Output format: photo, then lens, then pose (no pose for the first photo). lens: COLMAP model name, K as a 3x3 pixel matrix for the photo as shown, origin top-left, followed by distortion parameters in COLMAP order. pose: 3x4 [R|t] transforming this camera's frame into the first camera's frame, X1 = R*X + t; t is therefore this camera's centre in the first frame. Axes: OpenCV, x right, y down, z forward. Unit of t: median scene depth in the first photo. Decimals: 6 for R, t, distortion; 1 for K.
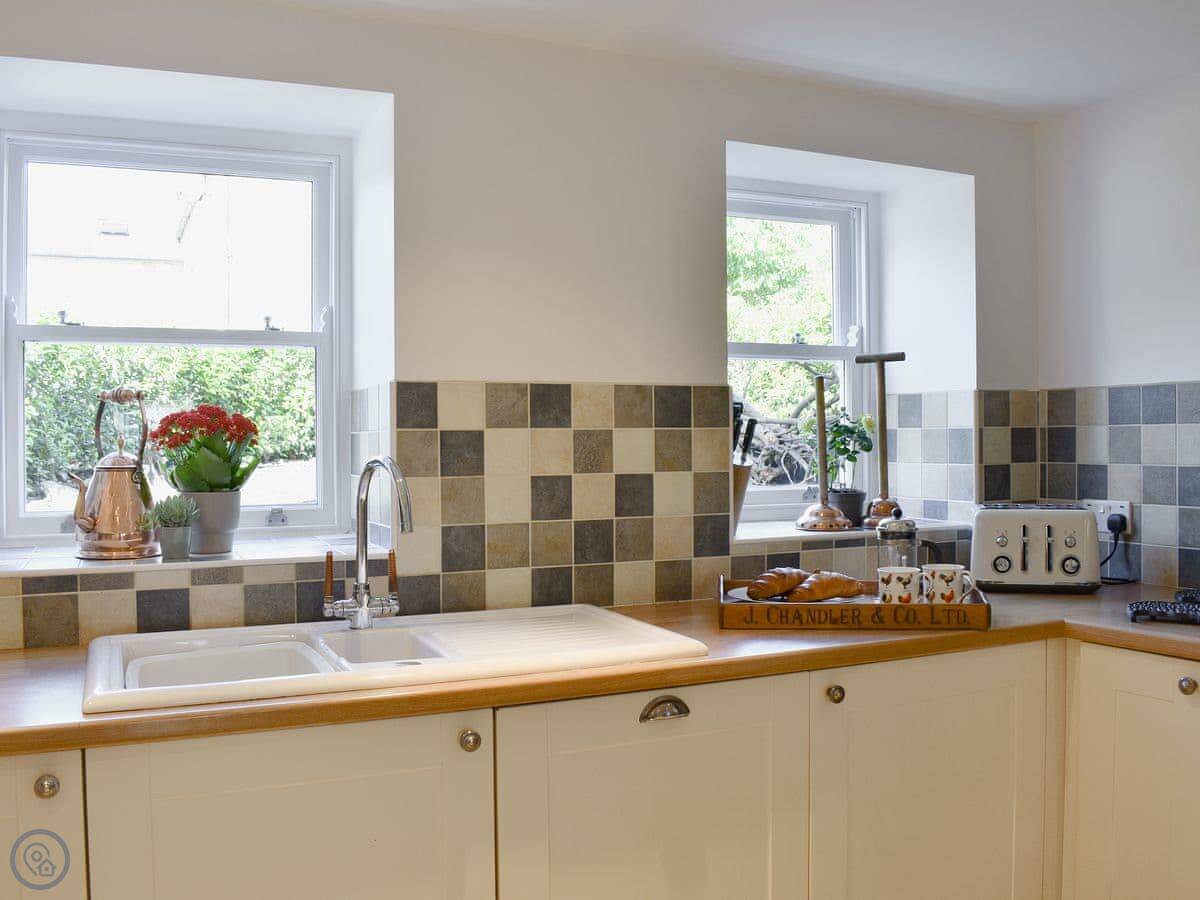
lens RADIAL K [[1099.4, 0, 598.9], [0, 1099.4, 450.7], [0, 0, 1]] dist [-0.077189, 0.000000]
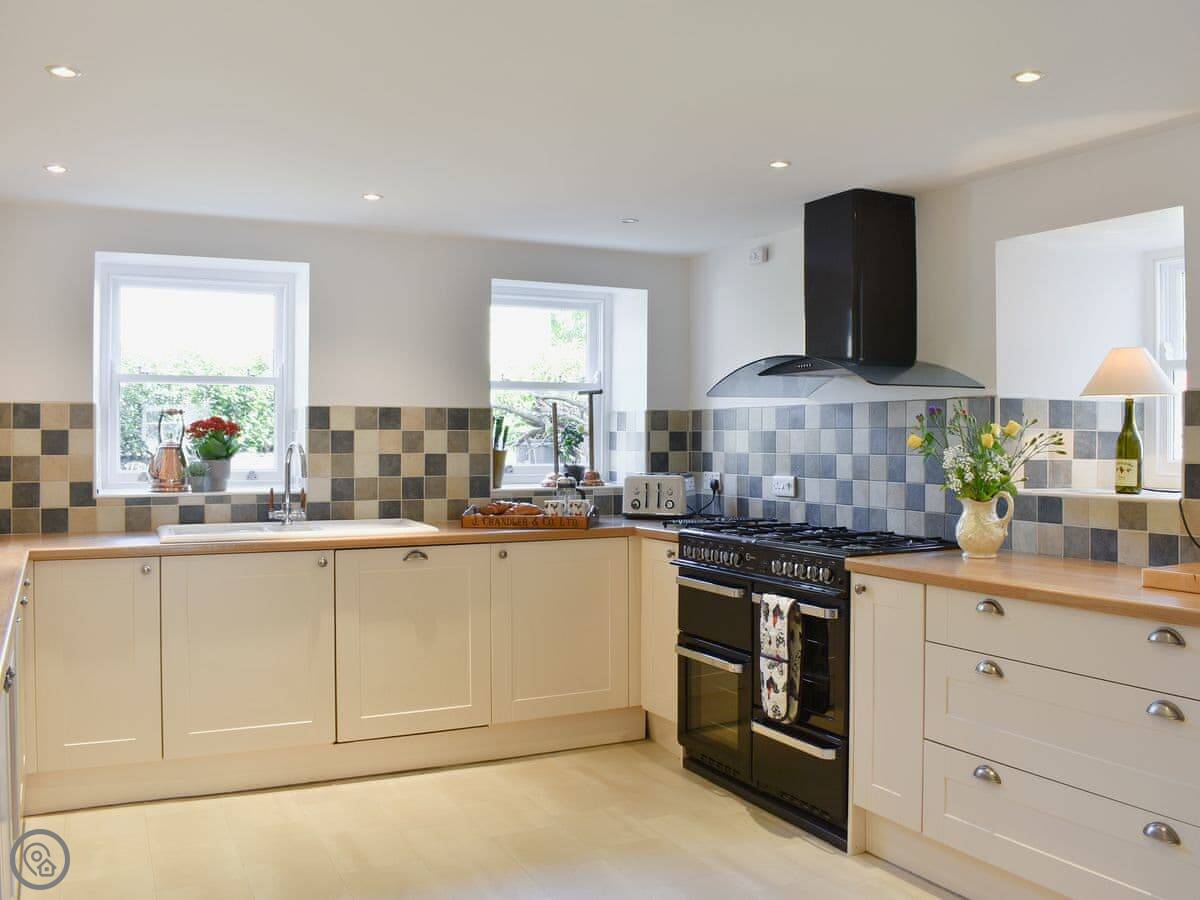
lens RADIAL K [[1099.4, 0, 664.9], [0, 1099.4, 435.5], [0, 0, 1]] dist [-0.077189, 0.000000]
pose [[0.999226, 0.009030, 0.038277, 0.375171], [-0.008575, 0.999891, -0.012047, 0.008956], [-0.038381, 0.011710, 0.999195, -0.983286]]
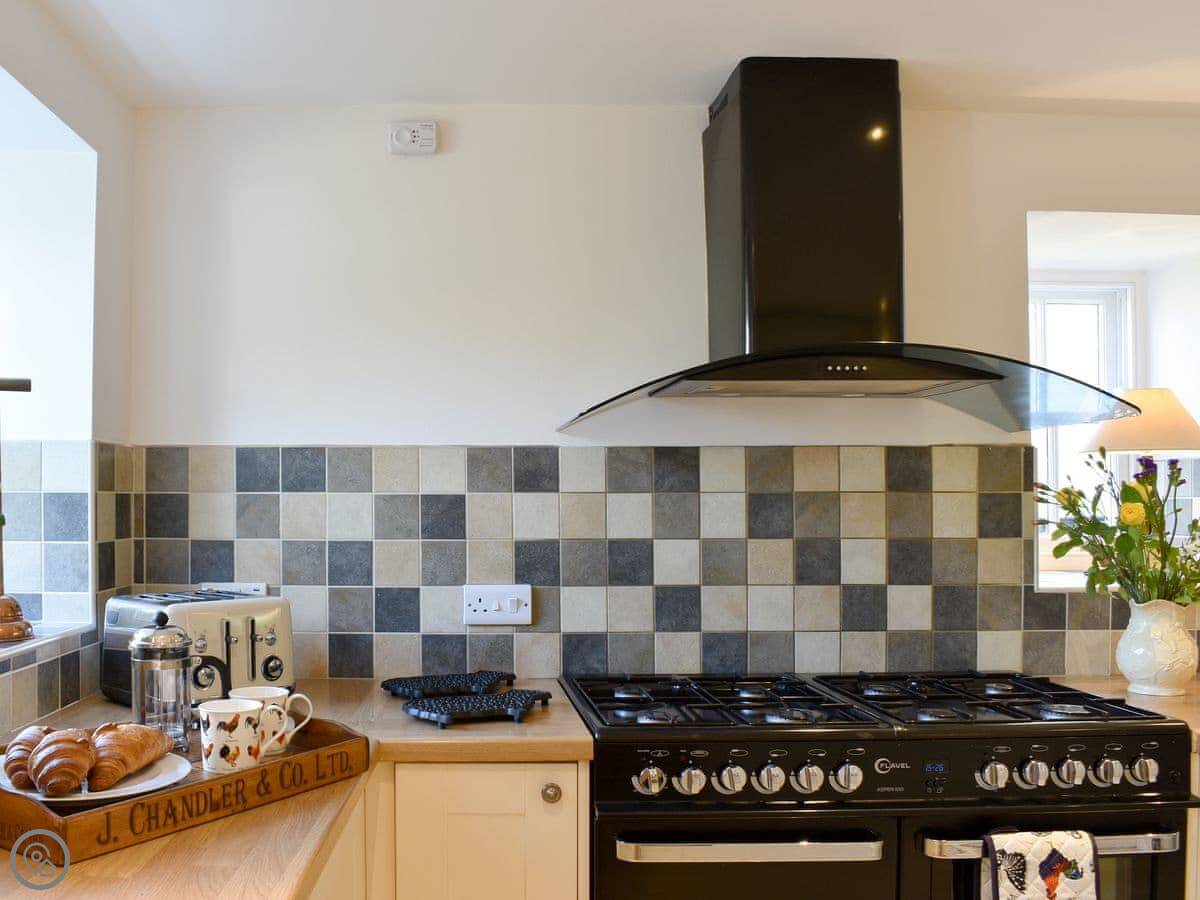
lens RADIAL K [[1124.5, 0, 607.3], [0, 1124.5, 484.5], [0, 0, 1]] dist [-0.086117, 0.000000]
pose [[0.443036, 0.023748, 0.896189, -0.197876], [0.005148, 0.999565, -0.029032, -0.003918], [-0.896489, 0.017476, 0.442721, 0.427076]]
